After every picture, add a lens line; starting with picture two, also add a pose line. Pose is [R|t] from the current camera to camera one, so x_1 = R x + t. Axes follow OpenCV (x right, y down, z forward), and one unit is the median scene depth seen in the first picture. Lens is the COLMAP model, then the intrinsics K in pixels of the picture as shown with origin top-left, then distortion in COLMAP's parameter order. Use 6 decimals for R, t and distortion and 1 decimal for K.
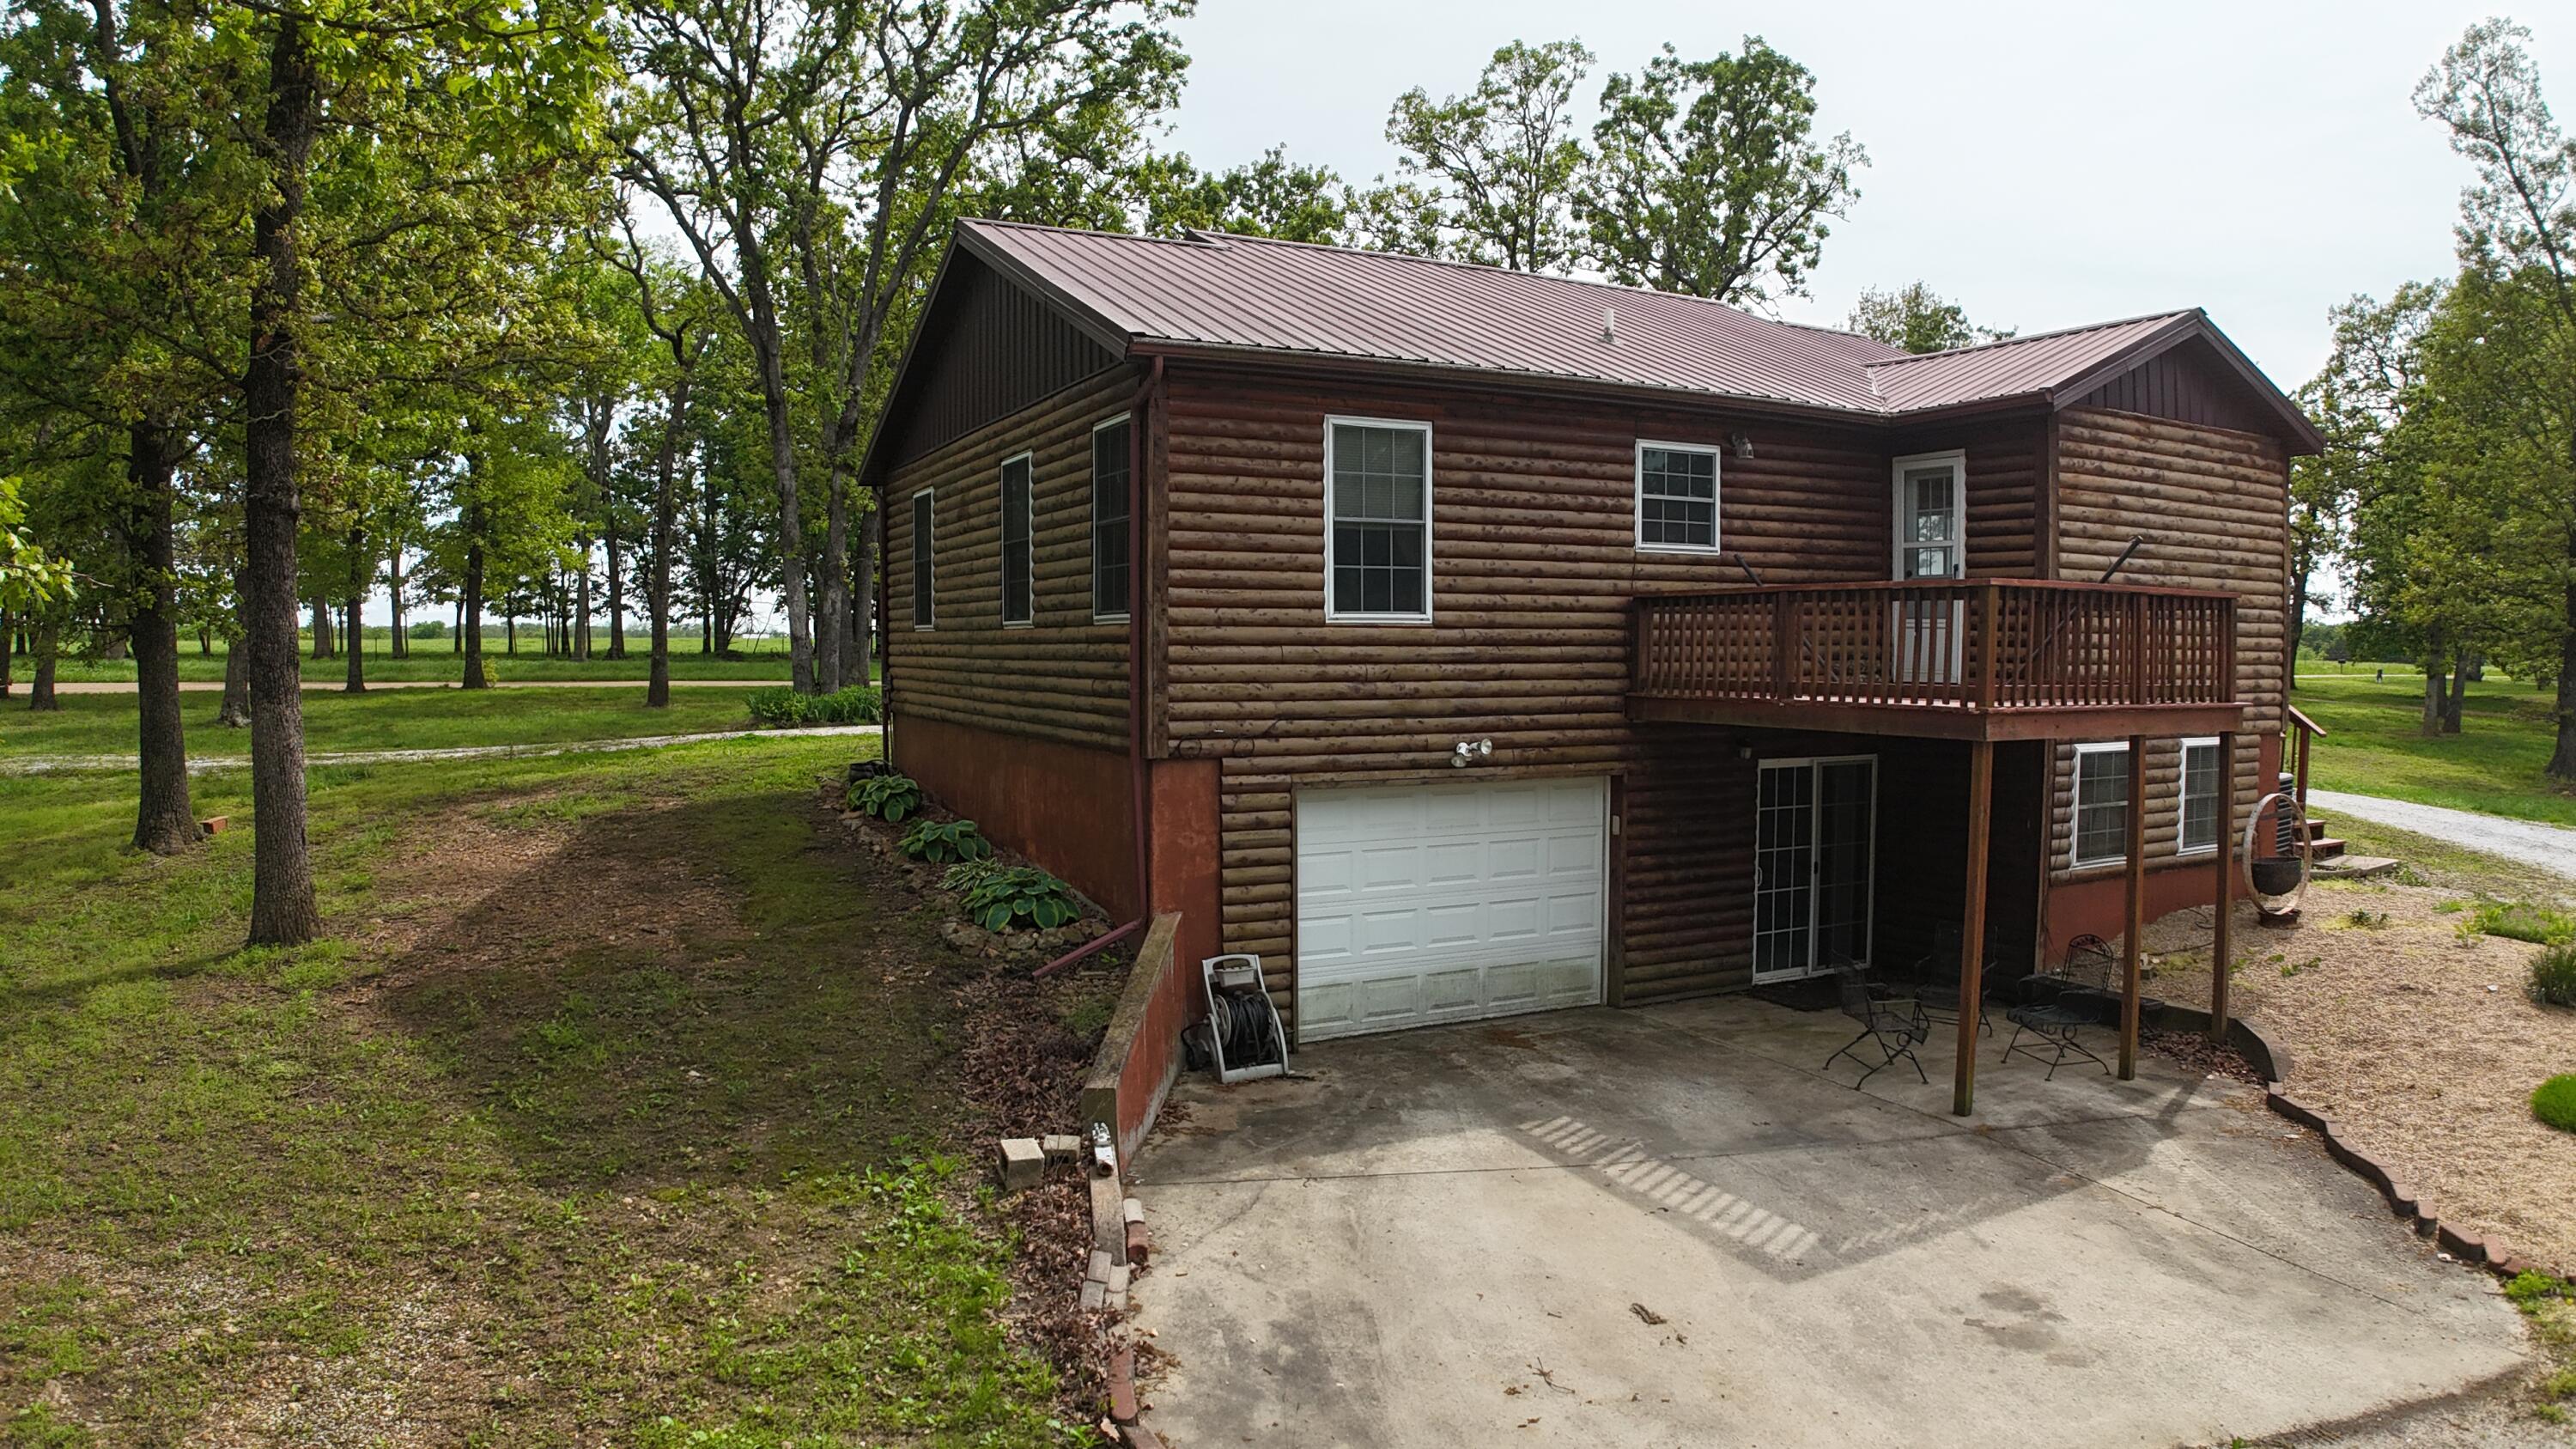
lens RADIAL K [[1568.4, 0, 1288.0], [0, 1568.4, 724.5], [0, 0, 1]] dist [-0.155957, -0.017195]
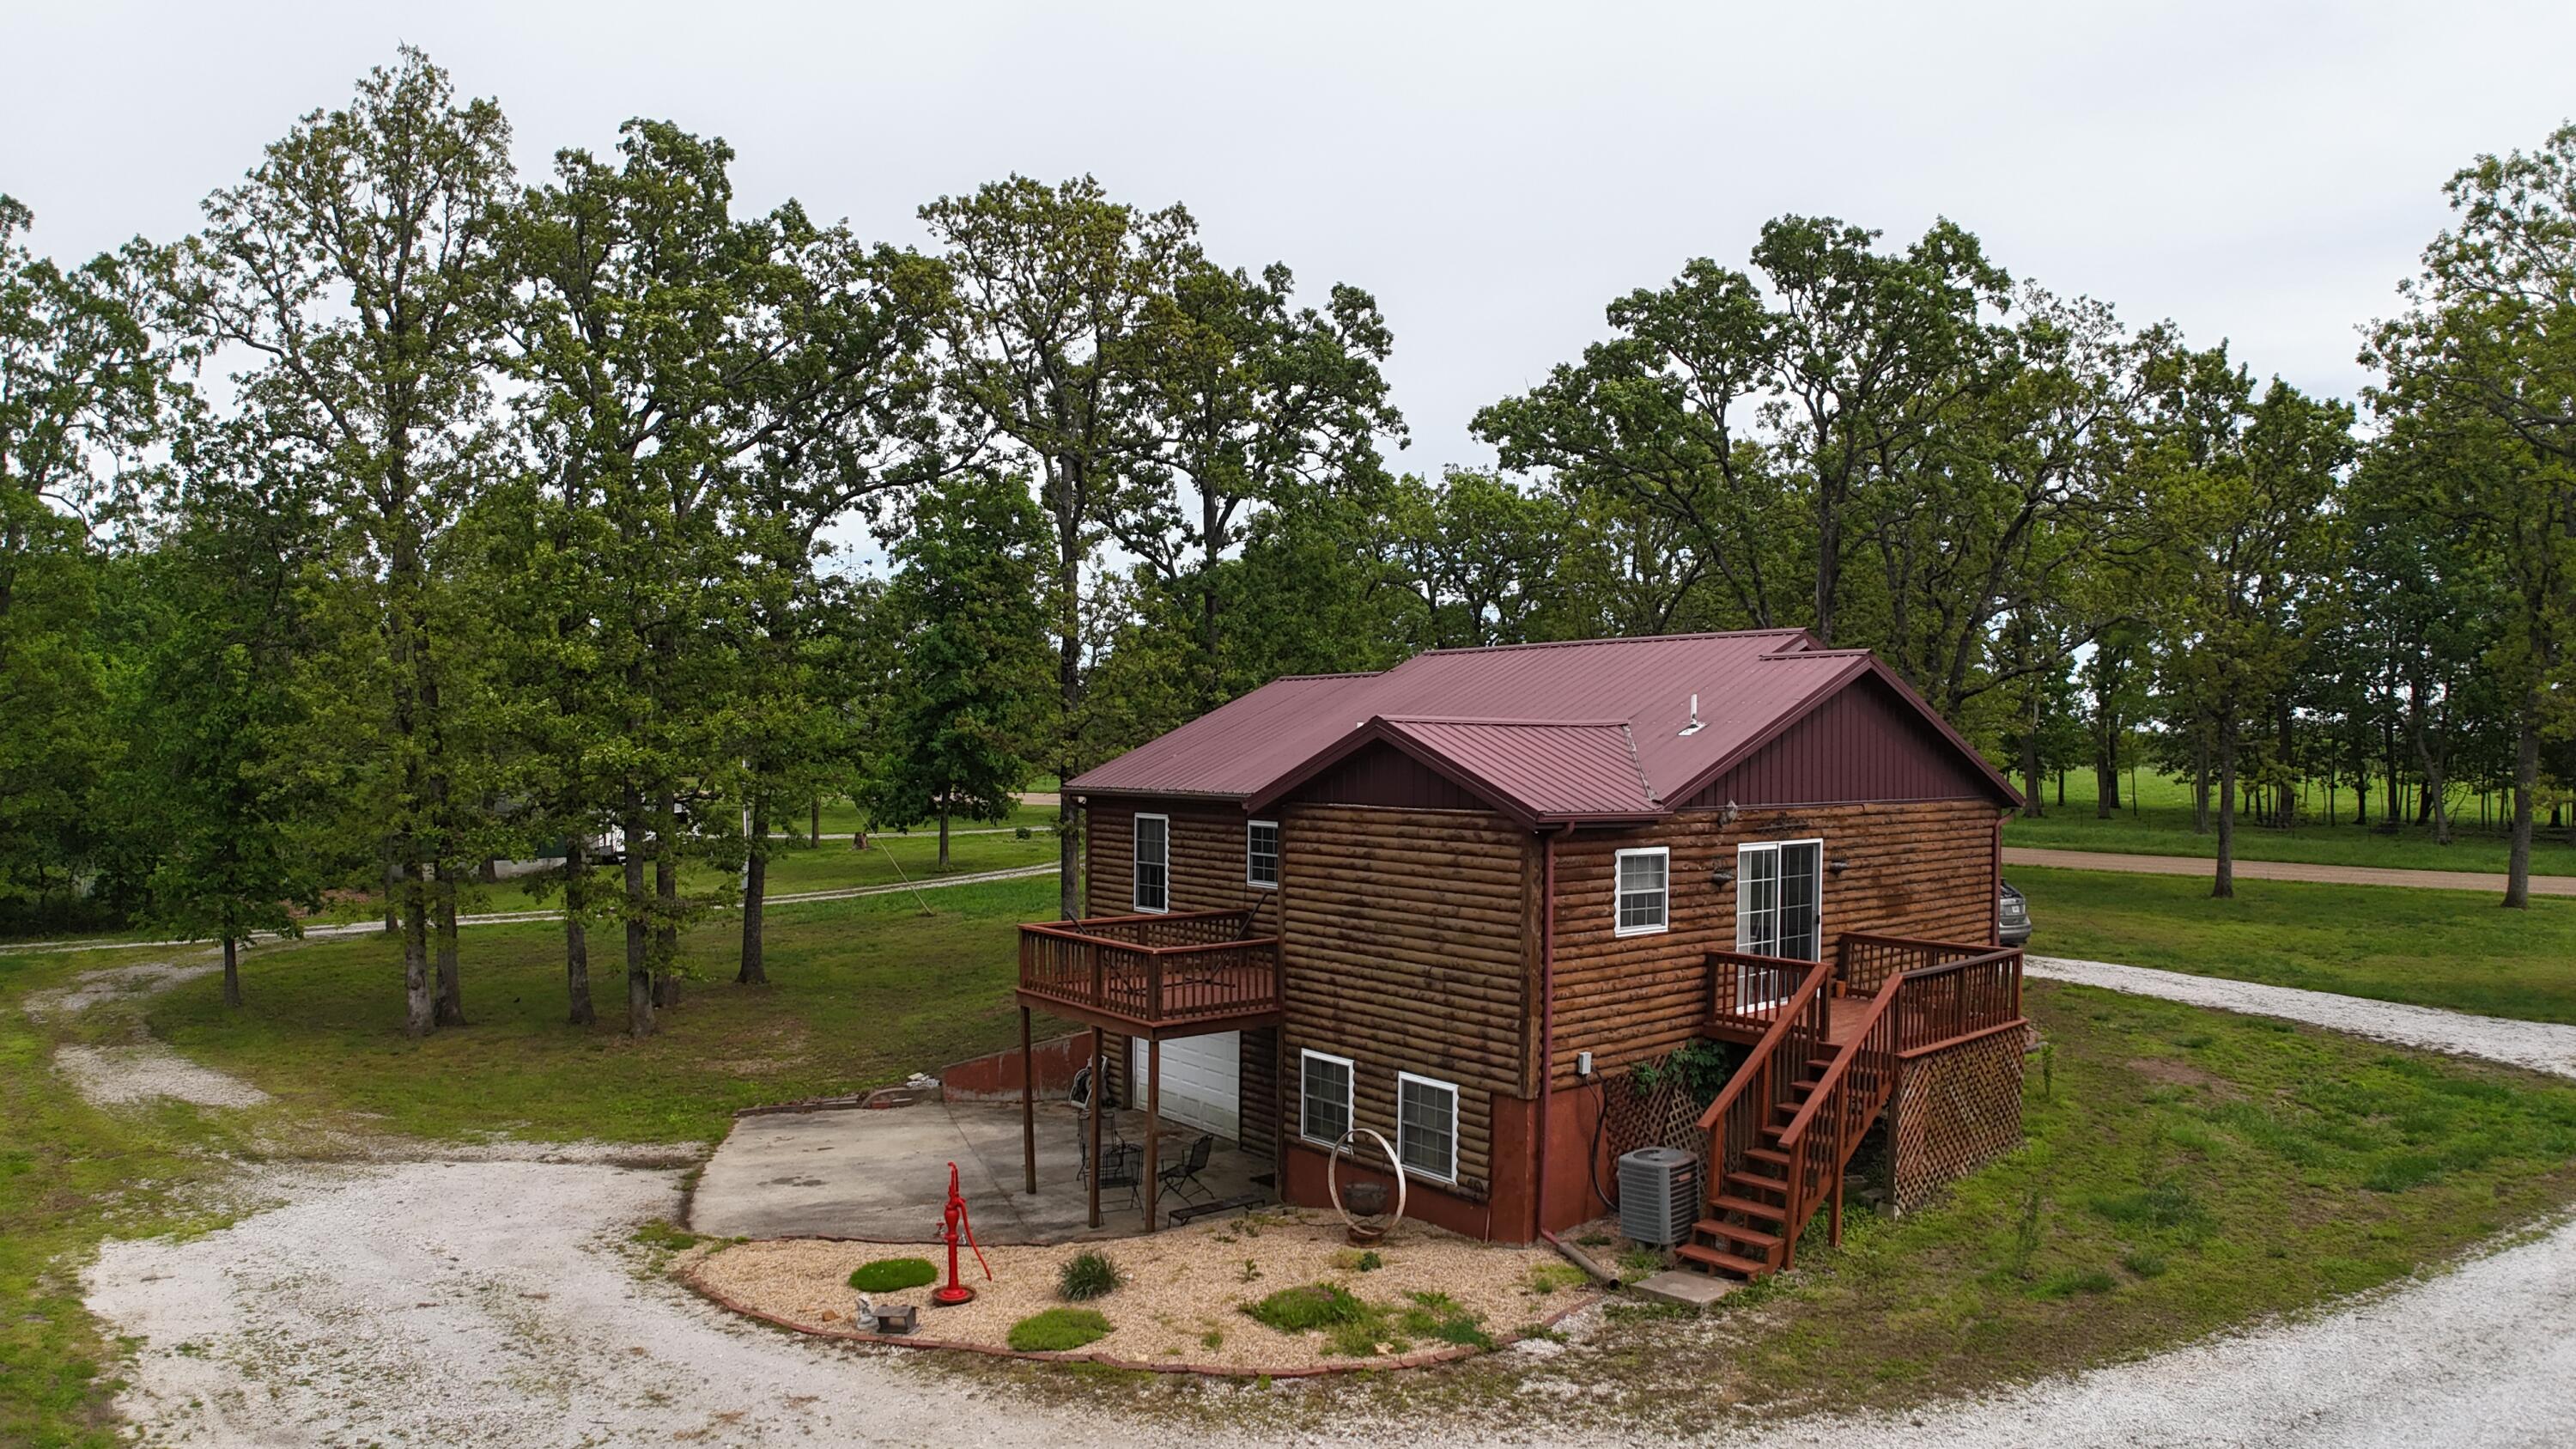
lens RADIAL K [[1568.8, 0, 1279.2], [0, 1568.8, 730.3], [0, 0, 1]] dist [-0.128352, -0.106623]
pose [[0.216369, -0.010249, -0.976258, 2.030762], [-0.058541, 0.998010, -0.023452, -0.257692], [0.974555, 0.062225, 0.215338, 0.685229]]
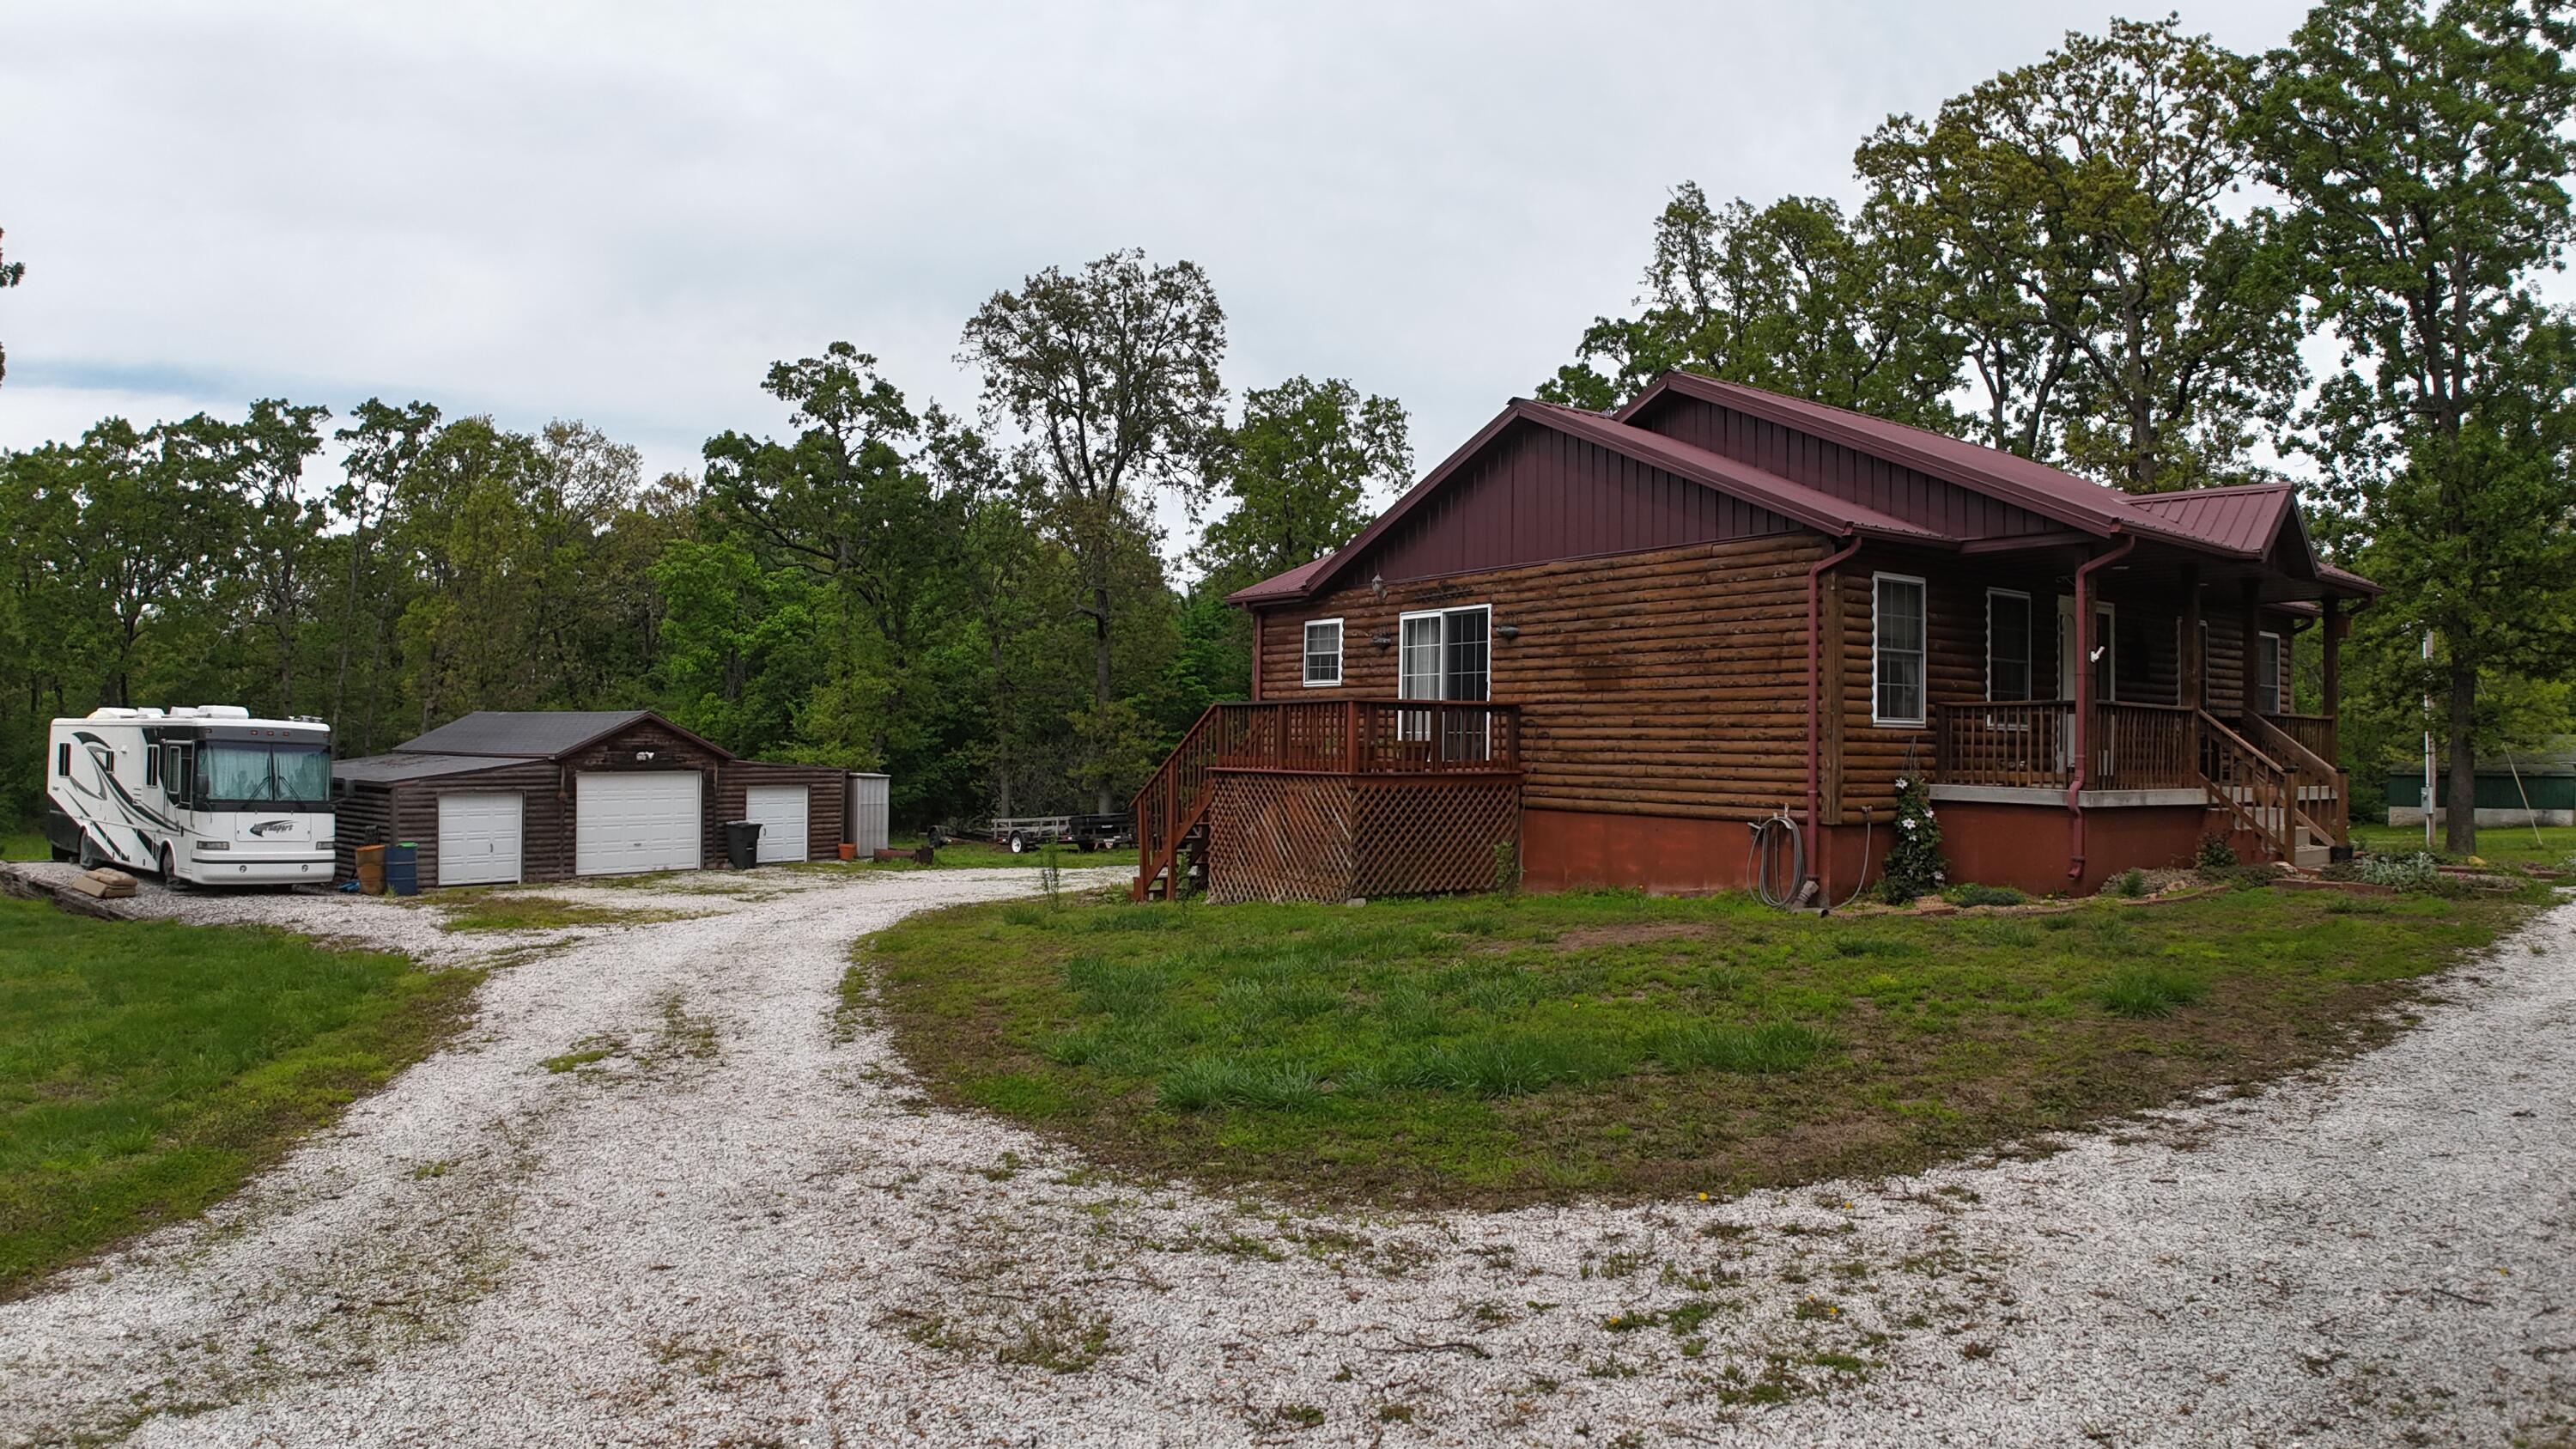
lens RADIAL K [[1579.7, 0, 1288.0], [0, 1579.7, 724.5], [0, 0, 1]] dist [-0.181774, 0.020291]
pose [[-0.992199, -0.015939, -0.123639, 1.007886], [-0.020740, 0.999076, 0.037644, -0.151646], [0.122924, 0.039915, -0.991613, 3.096923]]
